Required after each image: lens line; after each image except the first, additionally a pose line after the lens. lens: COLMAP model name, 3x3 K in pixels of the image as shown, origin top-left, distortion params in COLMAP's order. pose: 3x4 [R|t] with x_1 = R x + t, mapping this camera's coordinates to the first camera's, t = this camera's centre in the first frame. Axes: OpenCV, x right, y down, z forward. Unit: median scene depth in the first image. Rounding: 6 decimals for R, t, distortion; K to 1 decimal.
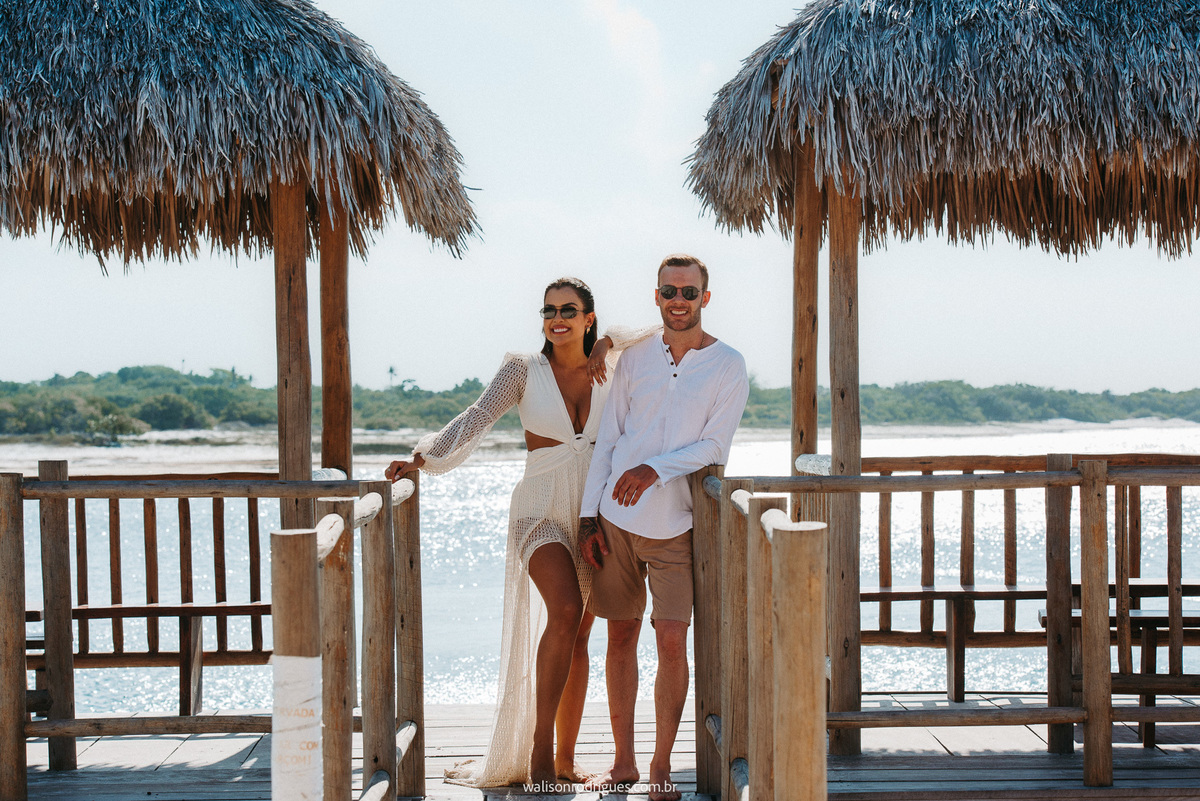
lens RADIAL K [[3759.4, 0, 601.2], [0, 3759.4, 400.2], [0, 0, 1]] dist [0.525635, -4.837015]
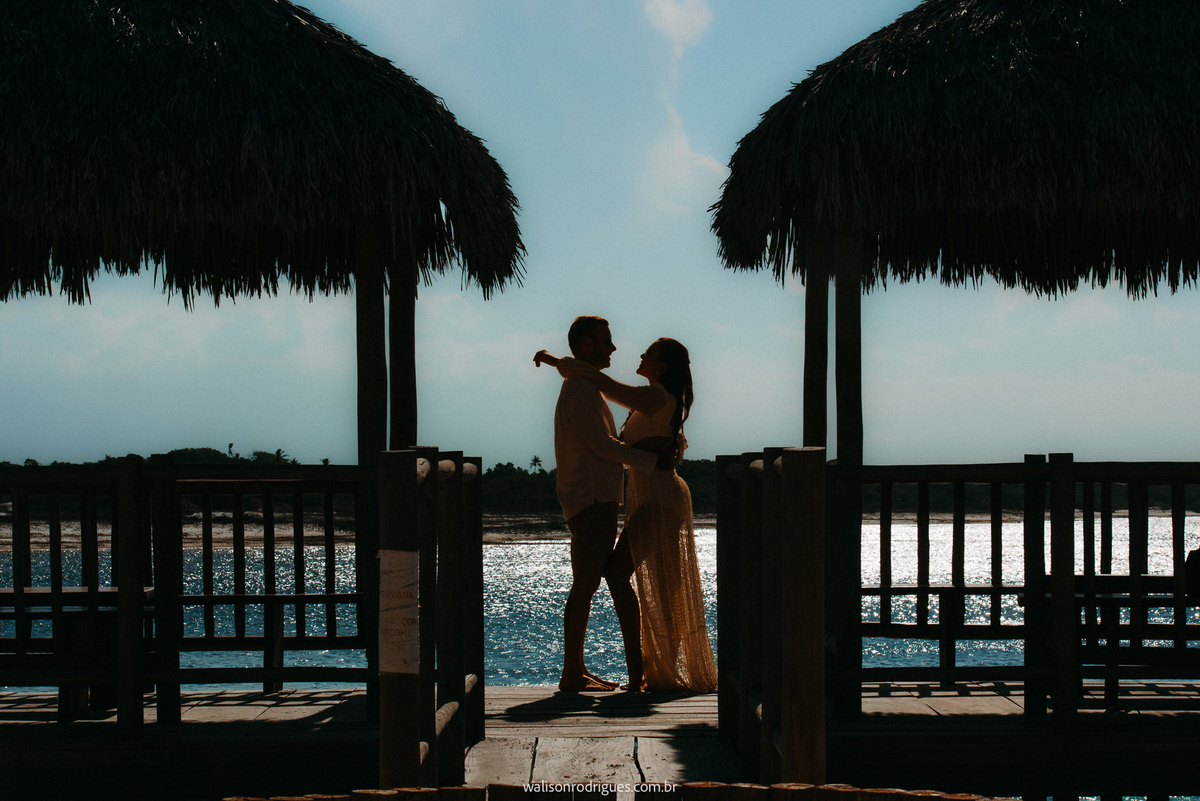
lens RADIAL K [[3759.4, 0, 601.2], [0, 3759.4, 400.2], [0, 0, 1]] dist [0.525635, -4.837015]
pose [[0.999969, 0.006442, -0.004608, -0.005434], [-0.006613, 0.999251, -0.038121, 0.039187], [0.004359, 0.038151, 0.999262, -0.140969]]
